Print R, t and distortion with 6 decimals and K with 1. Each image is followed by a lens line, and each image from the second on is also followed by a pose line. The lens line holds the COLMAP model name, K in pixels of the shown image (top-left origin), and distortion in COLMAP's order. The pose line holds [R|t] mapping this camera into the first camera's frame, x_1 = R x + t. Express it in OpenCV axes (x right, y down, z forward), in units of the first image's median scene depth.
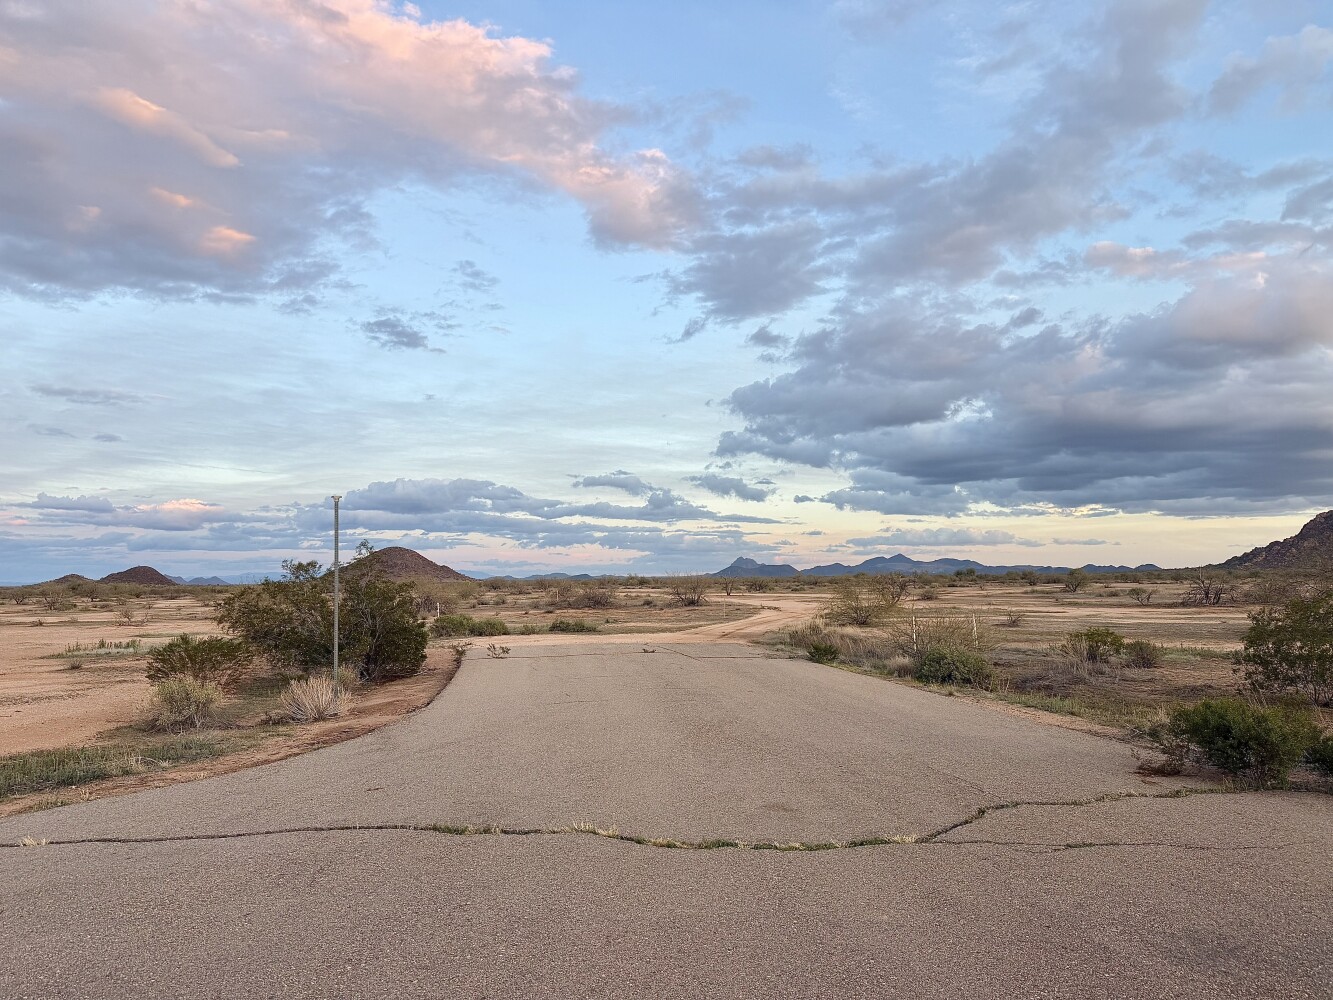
lens RADIAL K [[1021.7, 0, 666.5], [0, 1021.7, 500.0], [0, 0, 1]] dist [-0.000177, -0.001170]
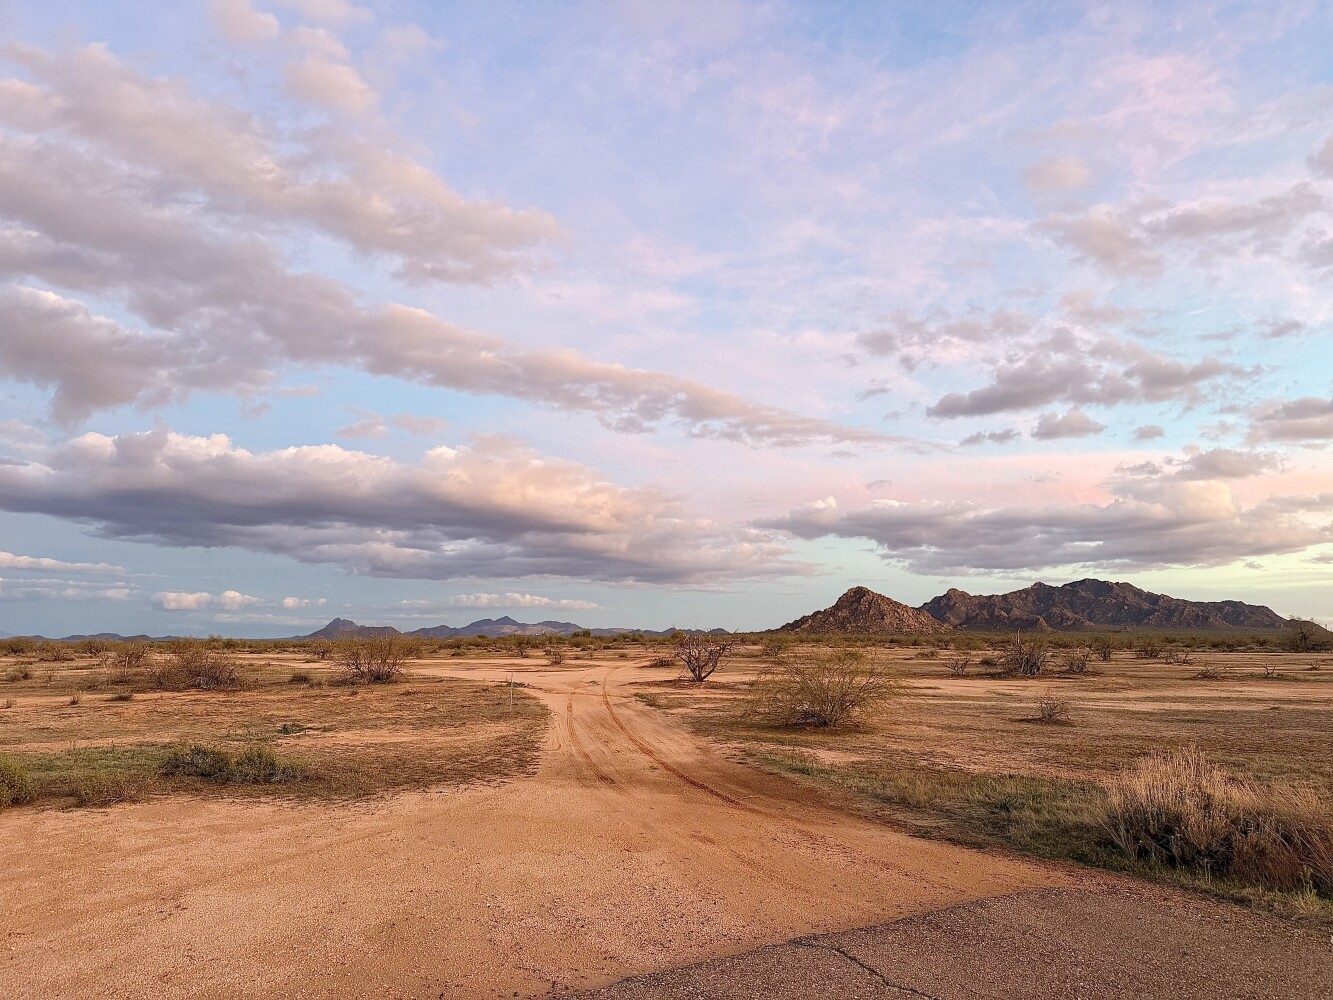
lens RADIAL K [[1021.7, 0, 666.5], [0, 1021.7, 500.0], [0, 0, 1]] dist [-0.000177, -0.001170]
pose [[0.923086, 0.056290, 0.380453, -0.041364], [-0.032888, 0.997161, -0.067738, 0.021948], [-0.383186, 0.050016, 0.922316, 0.264124]]
